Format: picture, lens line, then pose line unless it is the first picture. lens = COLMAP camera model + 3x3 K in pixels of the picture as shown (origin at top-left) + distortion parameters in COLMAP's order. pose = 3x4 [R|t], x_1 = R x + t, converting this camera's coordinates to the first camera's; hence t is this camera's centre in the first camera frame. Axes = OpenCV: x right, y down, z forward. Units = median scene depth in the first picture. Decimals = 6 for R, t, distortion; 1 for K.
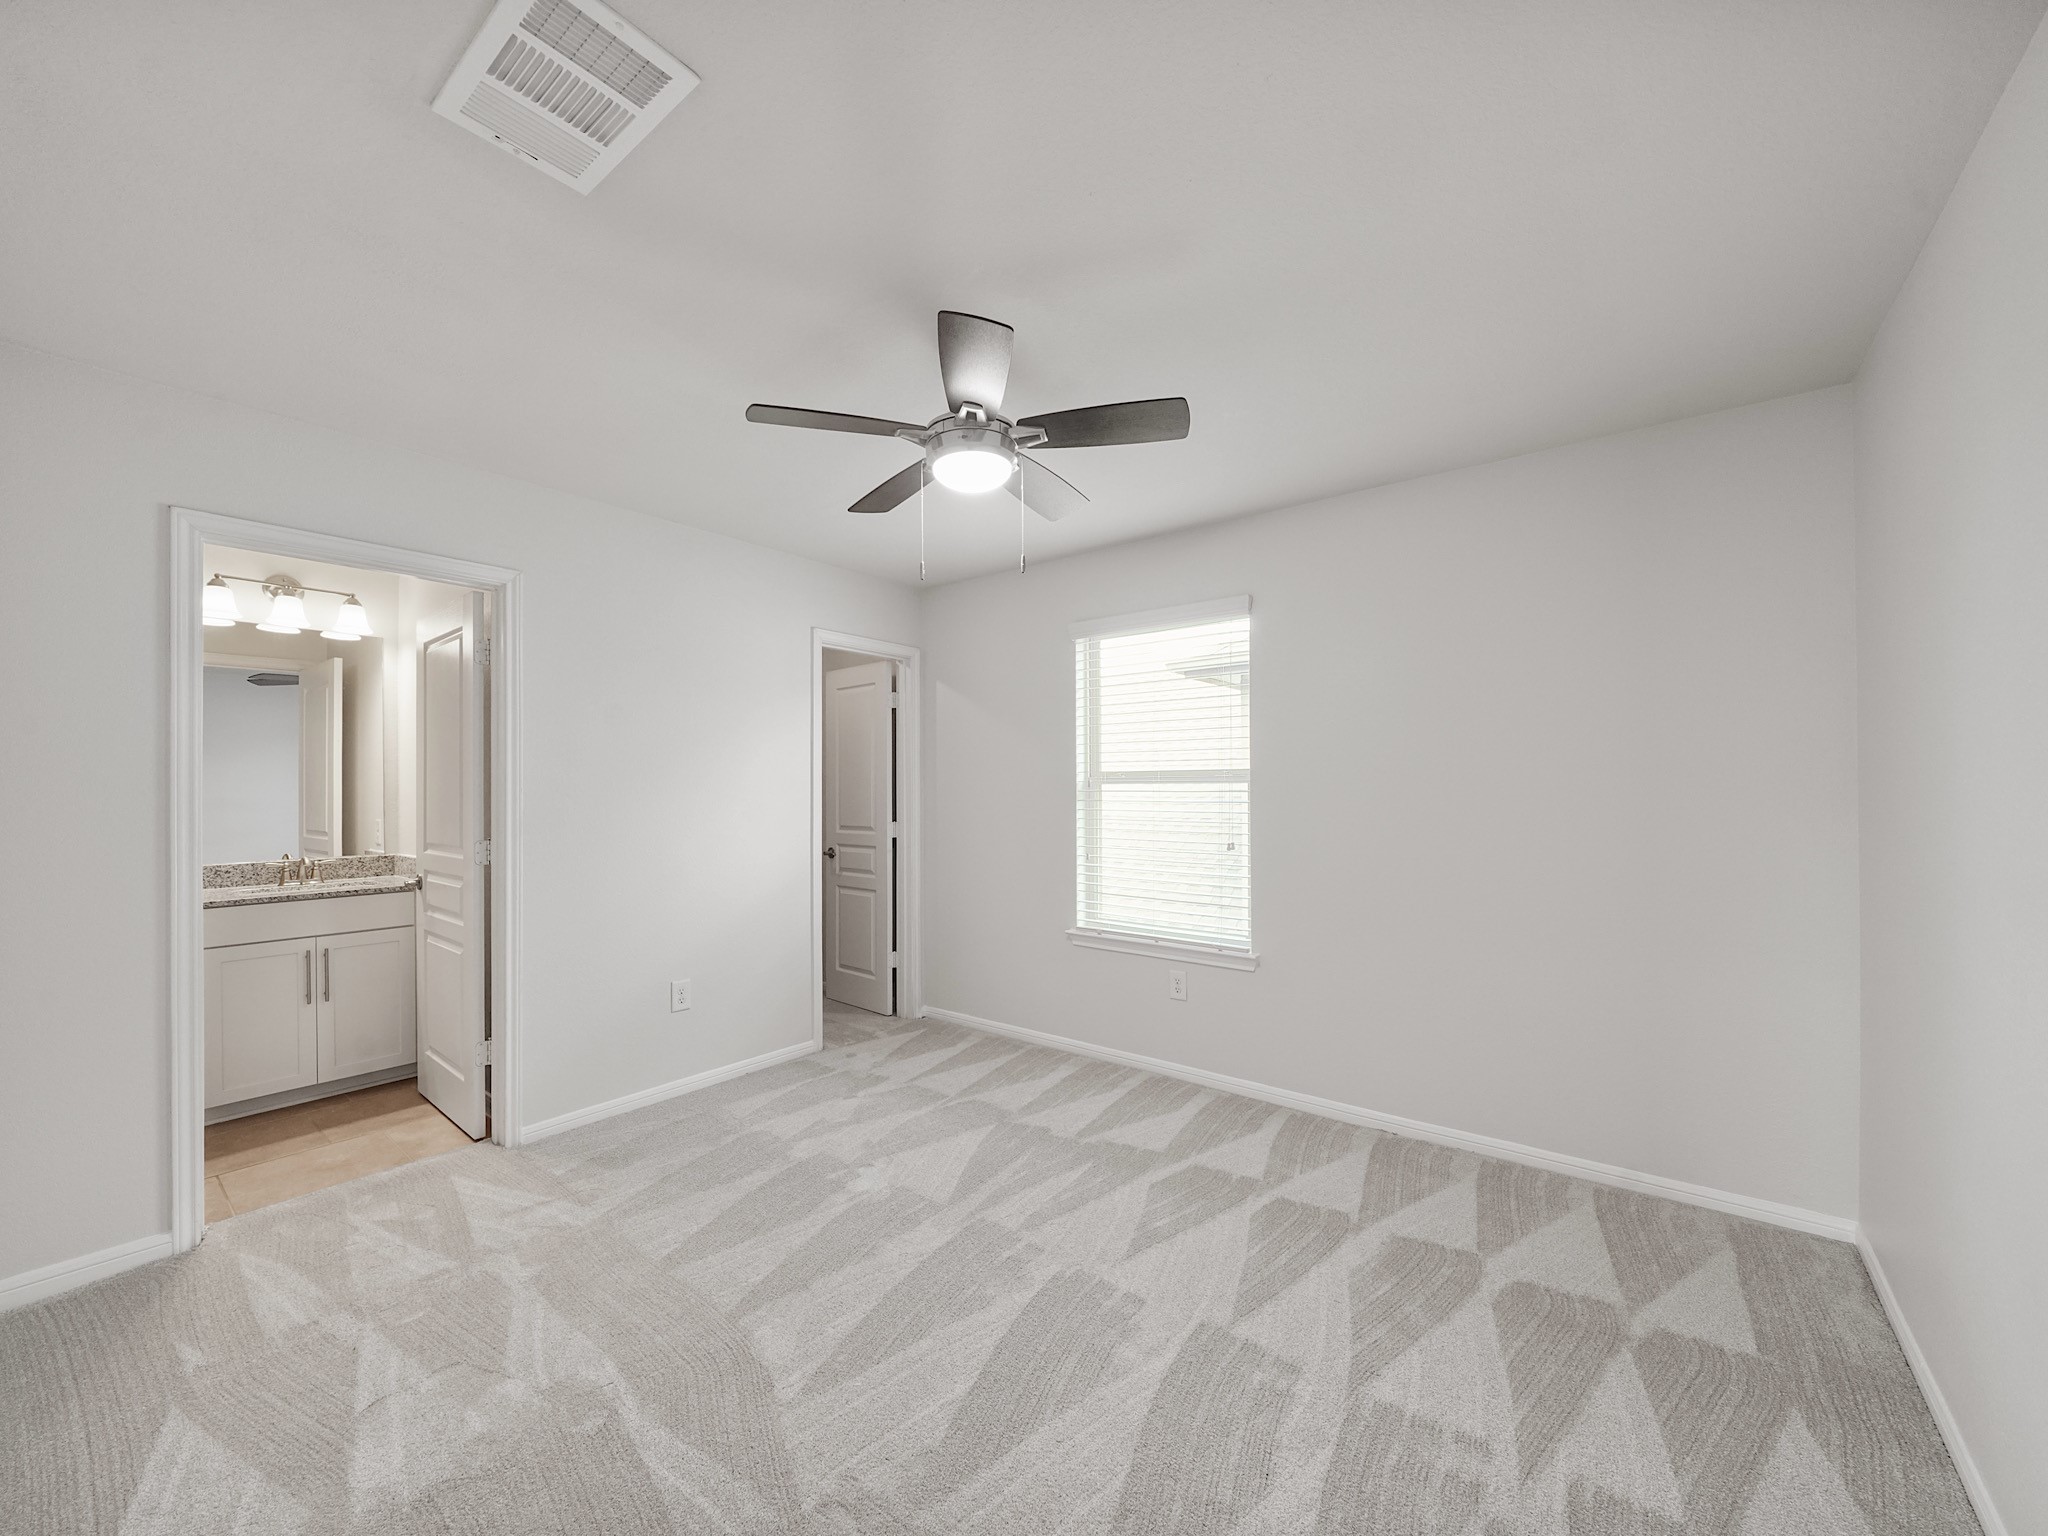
lens RADIAL K [[822.8, 0, 1028.5], [0, 822.8, 791.5], [0, 0, 1]] dist [-0.008836, -0.000425]
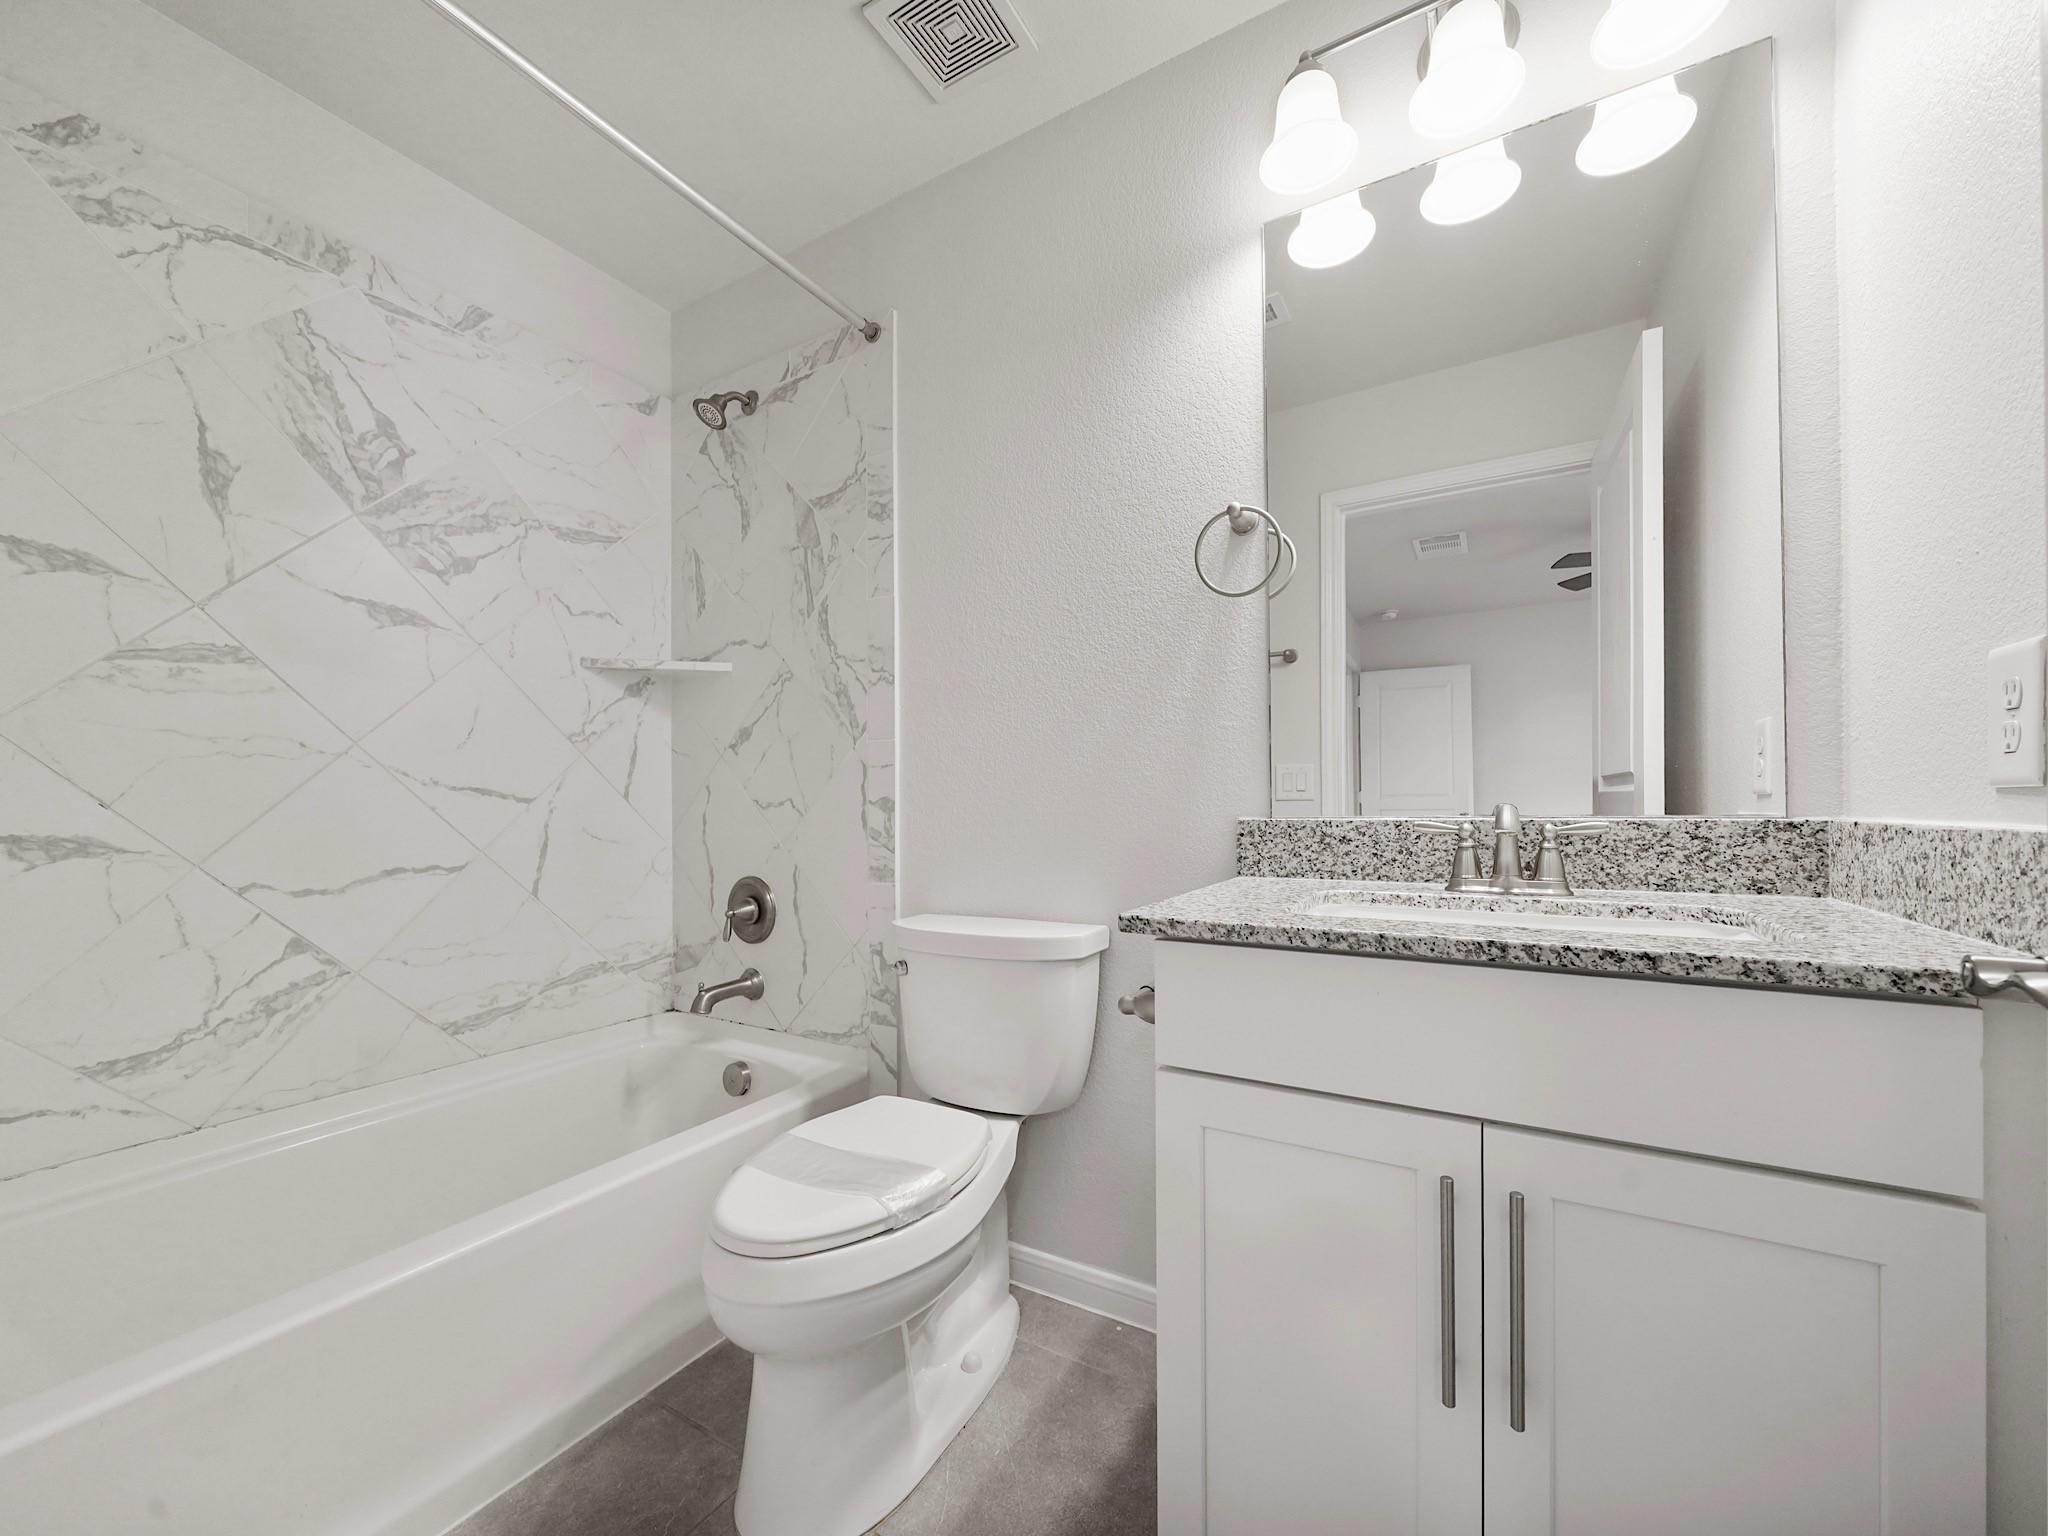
lens RADIAL K [[822.8, 0, 1028.5], [0, 822.8, 791.5], [0, 0, 1]] dist [-0.008836, -0.000425]
pose [[0.164465, -0.010164, -0.986330, -0.580248], [-0.001664, 0.999943, -0.010582, 0.074428], [0.986381, 0.003382, 0.164439, 0.731256]]
